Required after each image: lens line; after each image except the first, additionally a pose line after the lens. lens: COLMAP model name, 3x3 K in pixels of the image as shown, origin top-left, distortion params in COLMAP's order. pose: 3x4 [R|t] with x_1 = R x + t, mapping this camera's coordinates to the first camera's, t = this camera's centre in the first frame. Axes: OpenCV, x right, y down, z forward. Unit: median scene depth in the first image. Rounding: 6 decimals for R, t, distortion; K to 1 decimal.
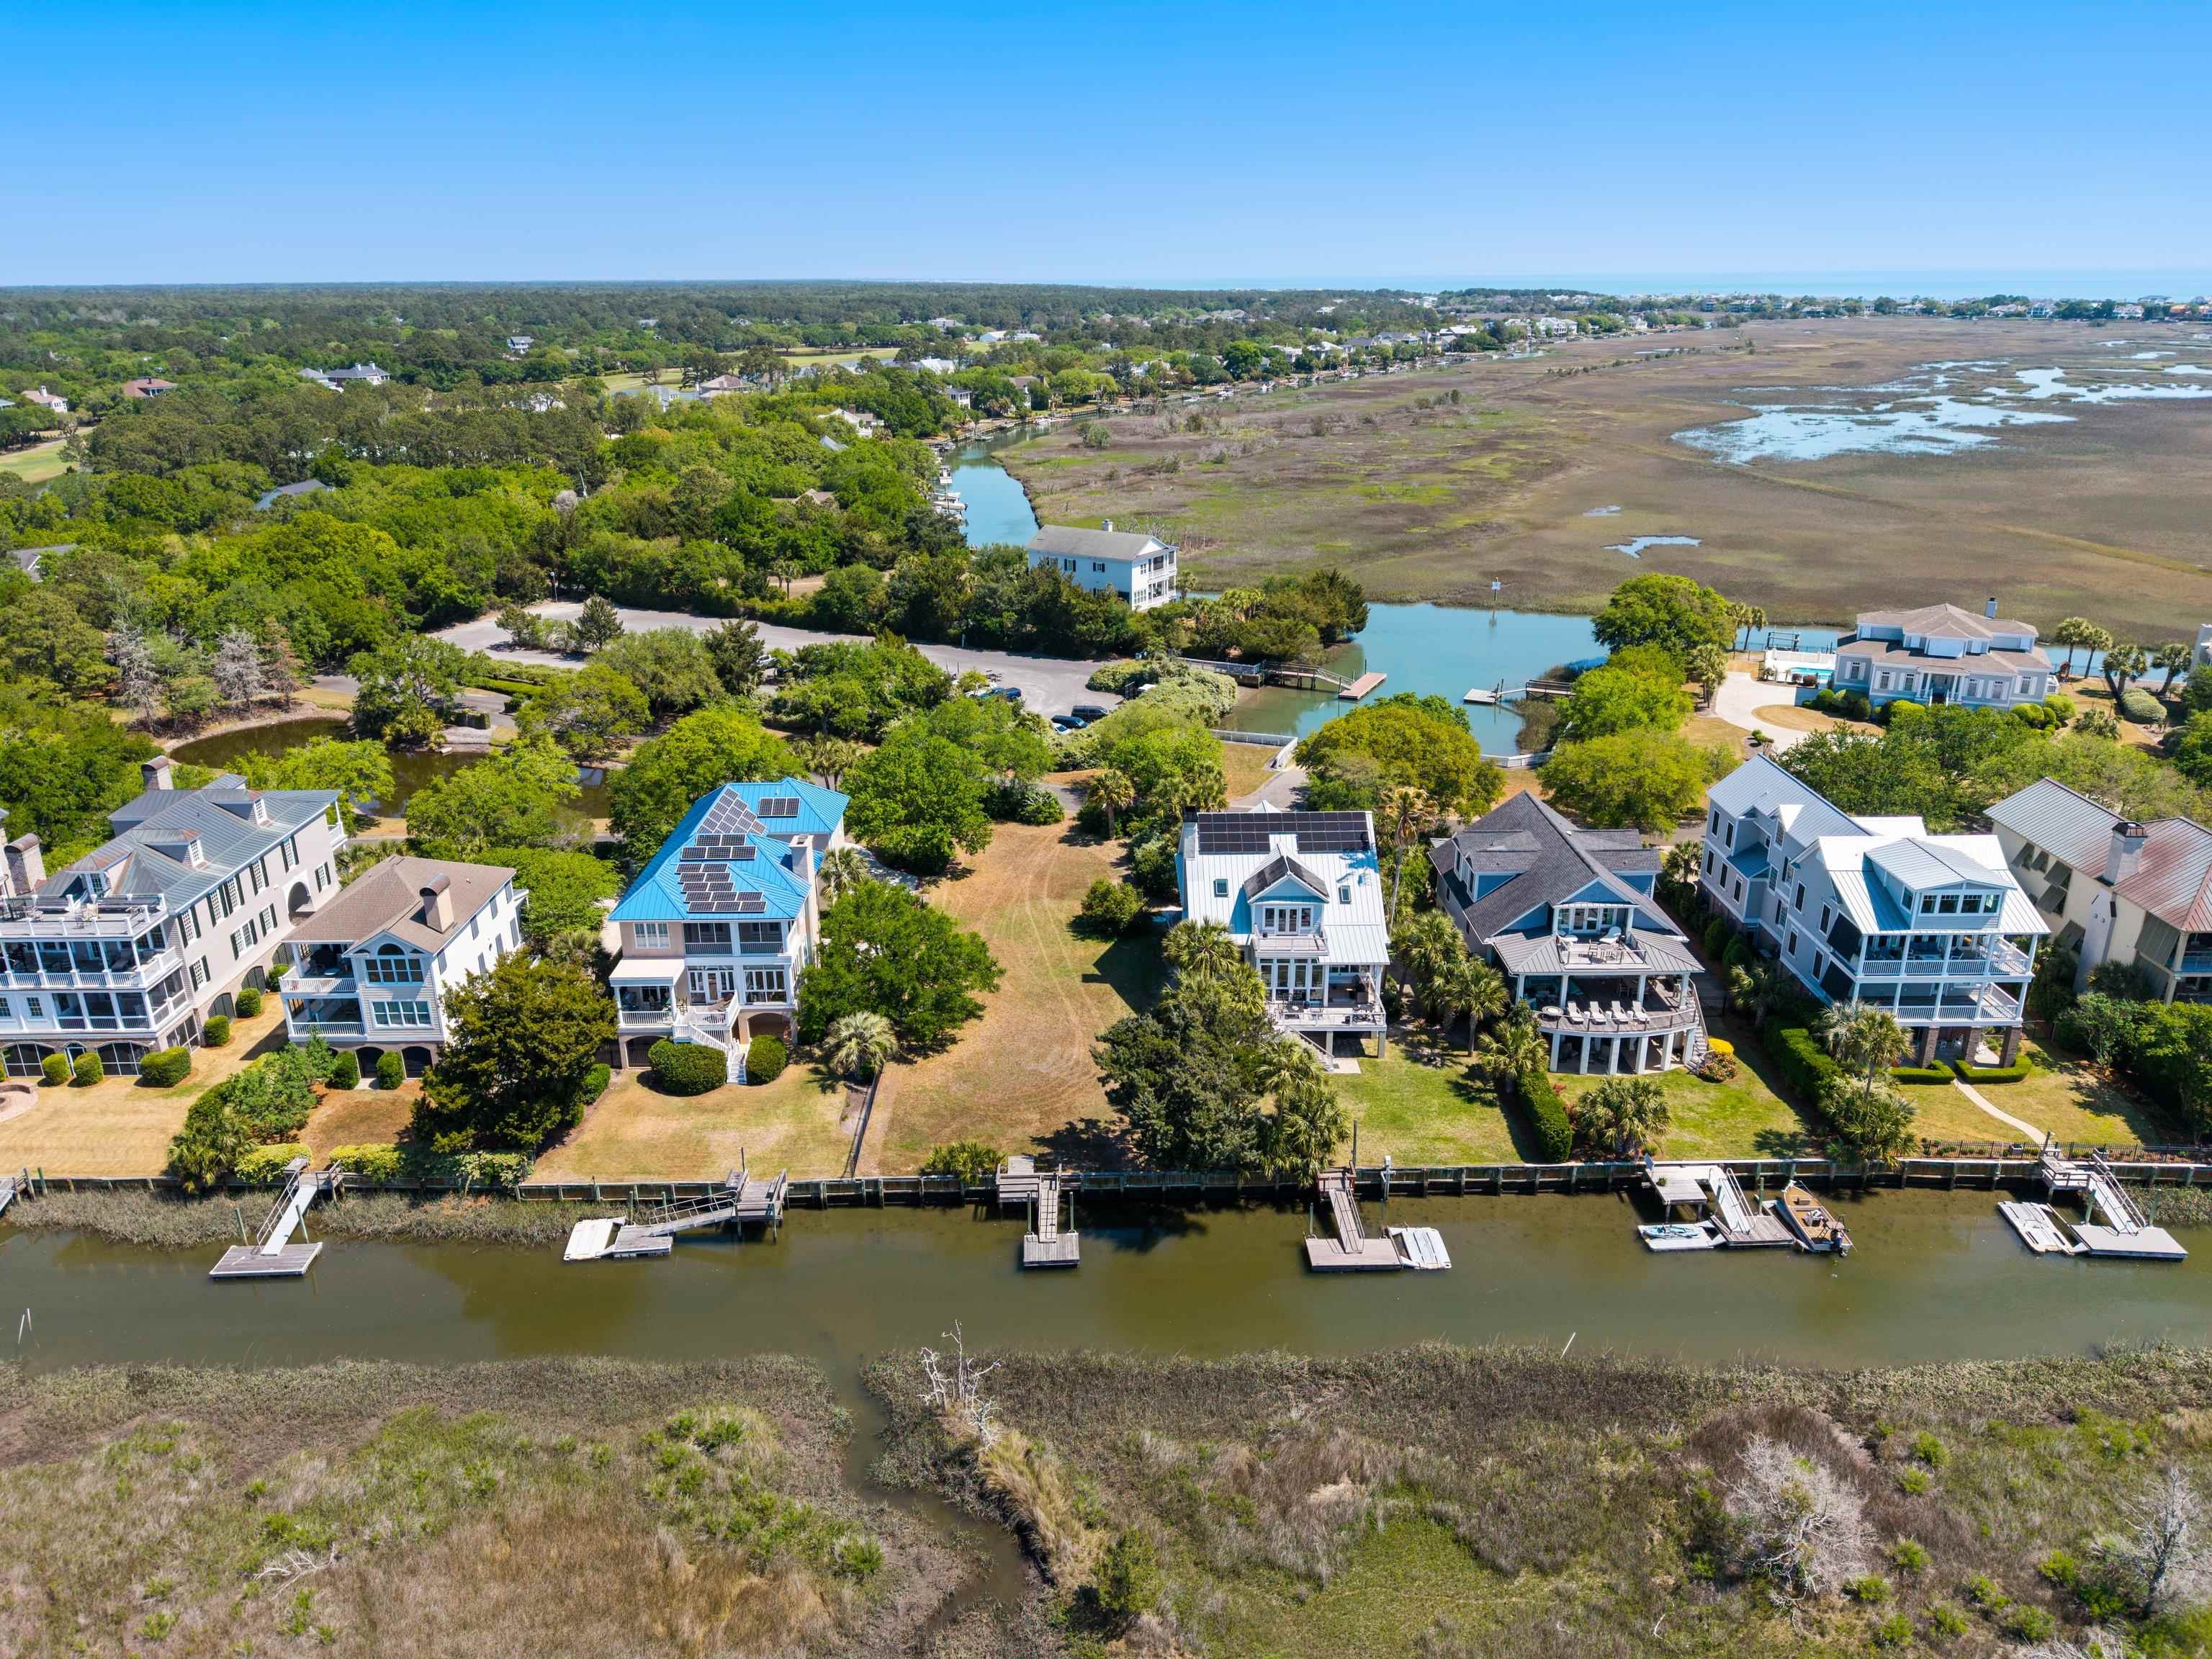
lens RADIAL K [[1548.0, 0, 1108.3], [0, 1548.0, 787.4], [0, 0, 1]] dist [0.026325, -0.027335]
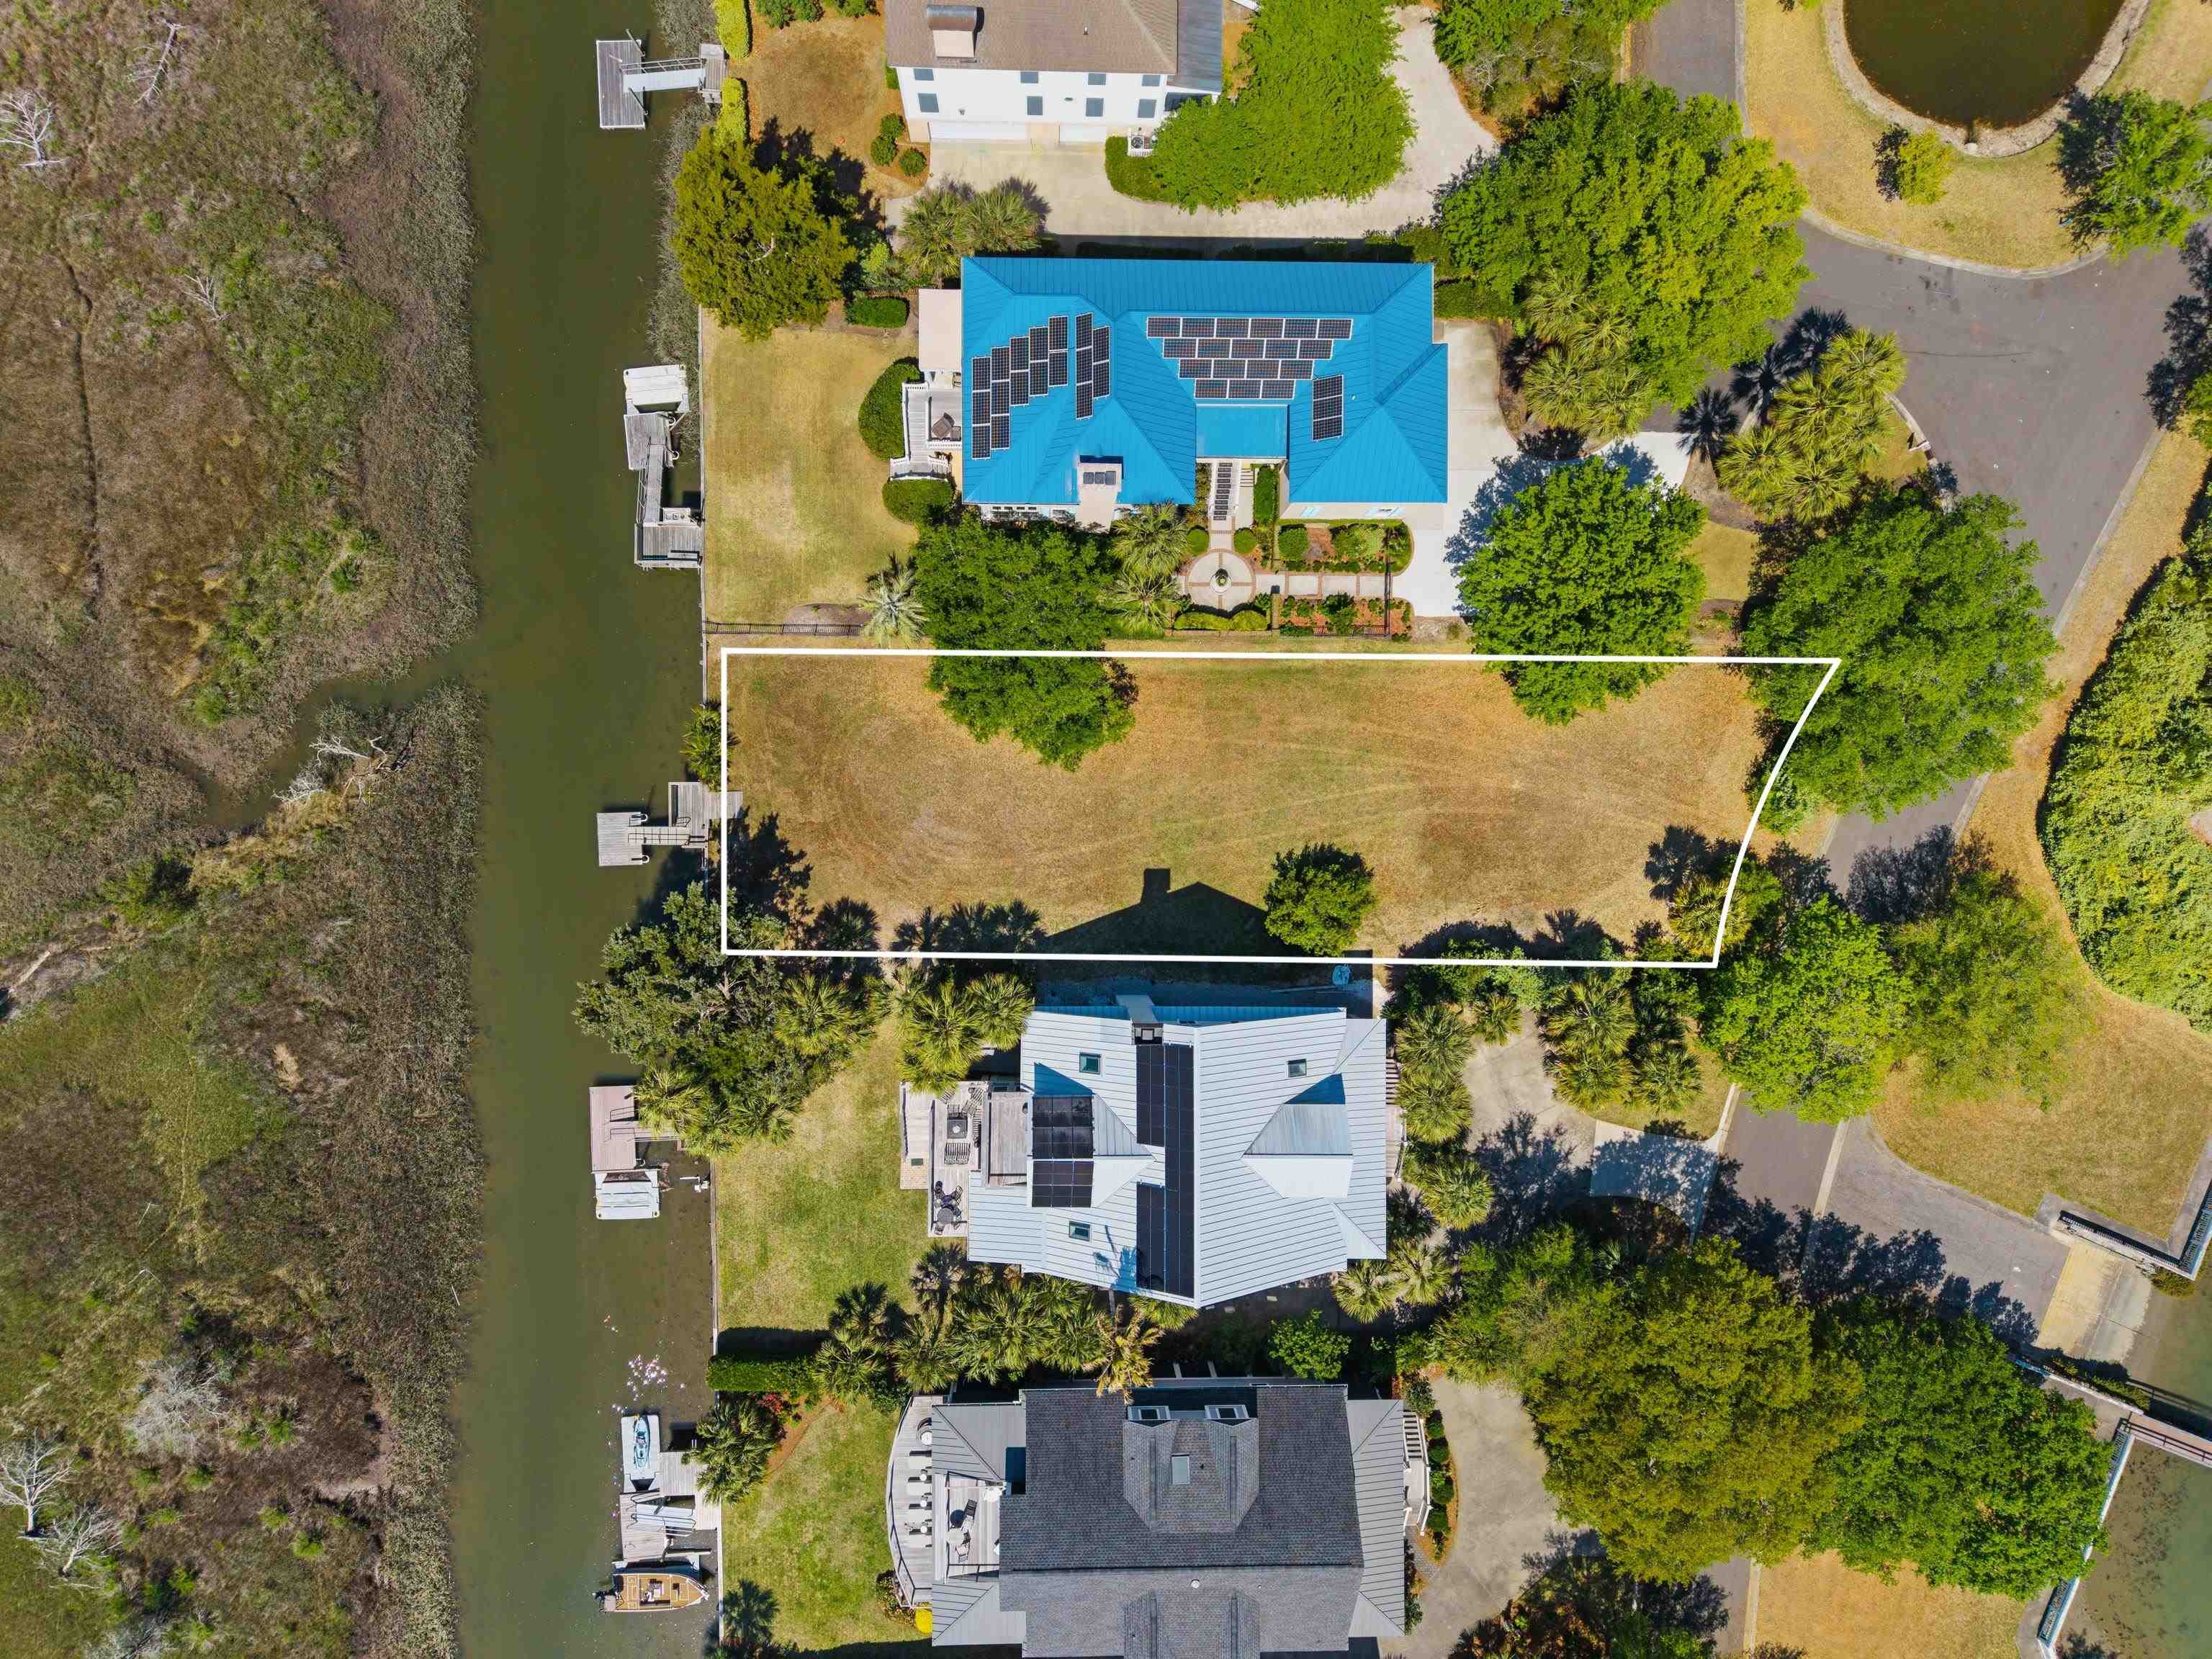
lens RADIAL K [[1449.9, 0, 1087.2], [0, 1449.9, 836.2], [0, 0, 1]] dist [0.041192, -0.045126]
pose [[-0.012153, 0.999904, 0.006675, -0.040612], [-0.345136, -0.010460, 0.938495, -0.599392], [0.938474, 0.009102, 0.345230, 0.794011]]
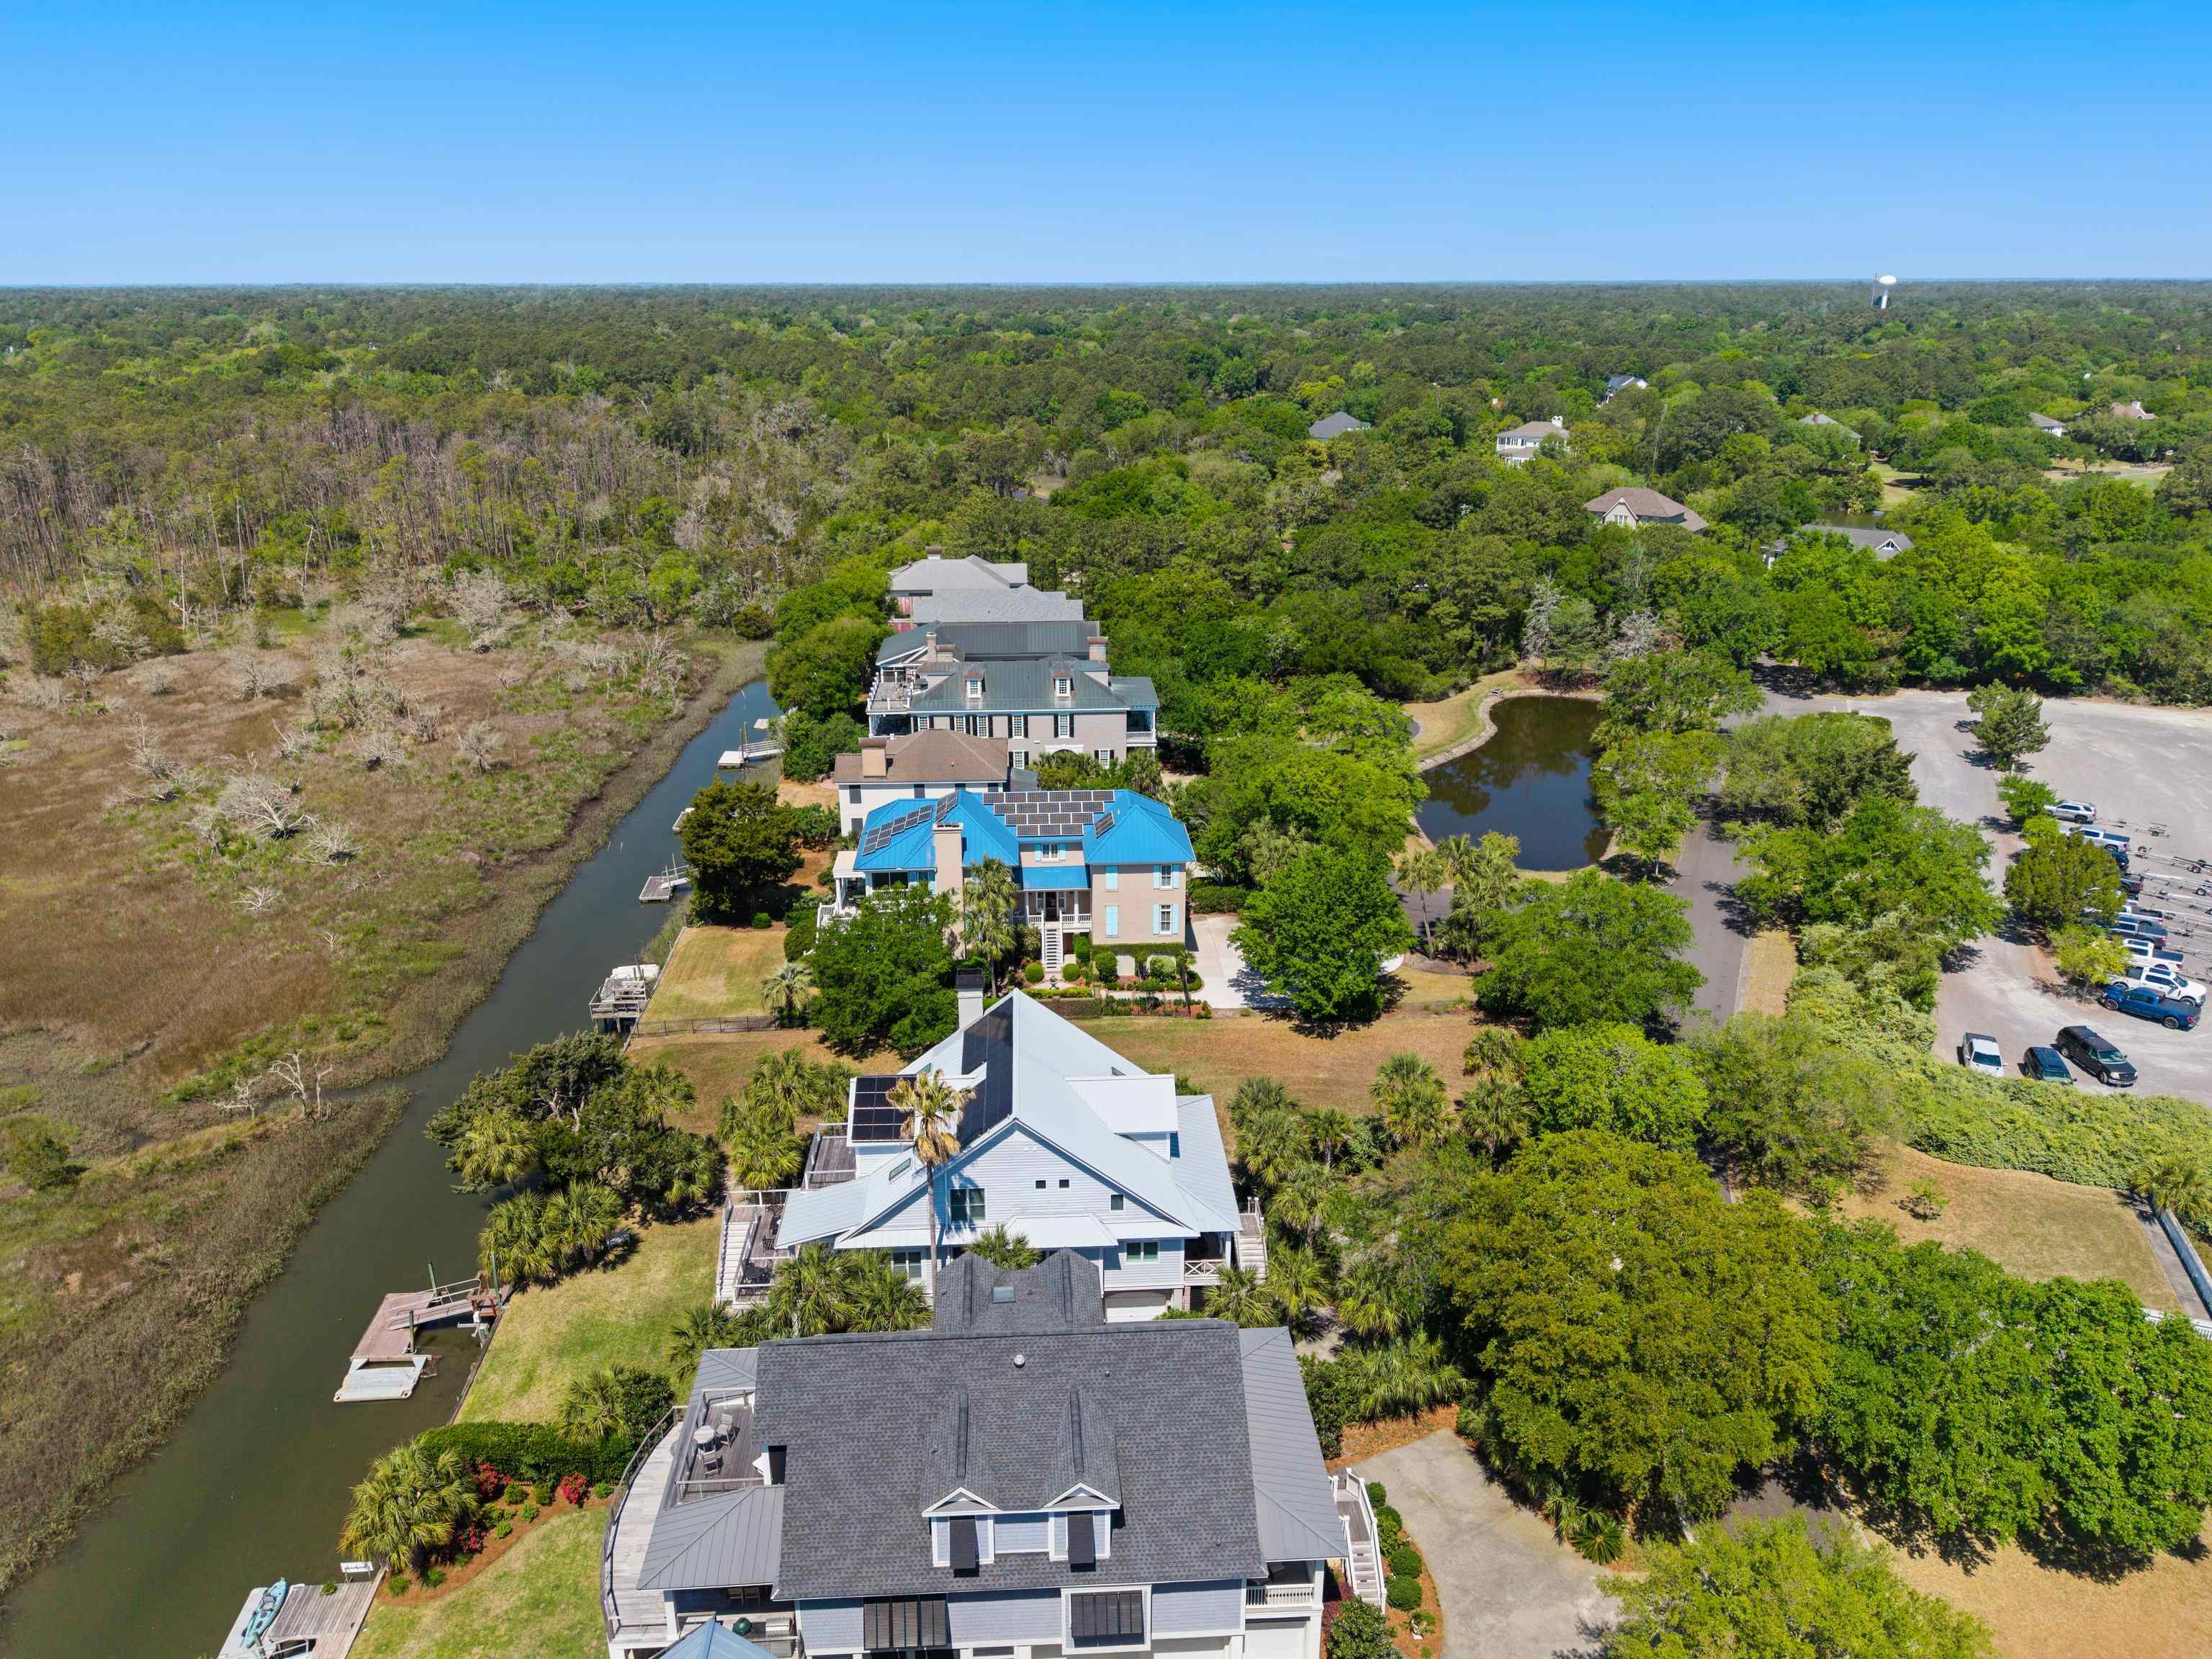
lens RADIAL K [[1515.4, 0, 1106.0], [0, 1515.4, 829.5], [0, 0, 1]] dist [-0.001269, -0.001490]
pose [[0.043859, 0.335582, -0.940989, 0.769048], [-0.316875, 0.897934, 0.305458, -0.315147], [0.947453, 0.284779, 0.145720, 0.982093]]
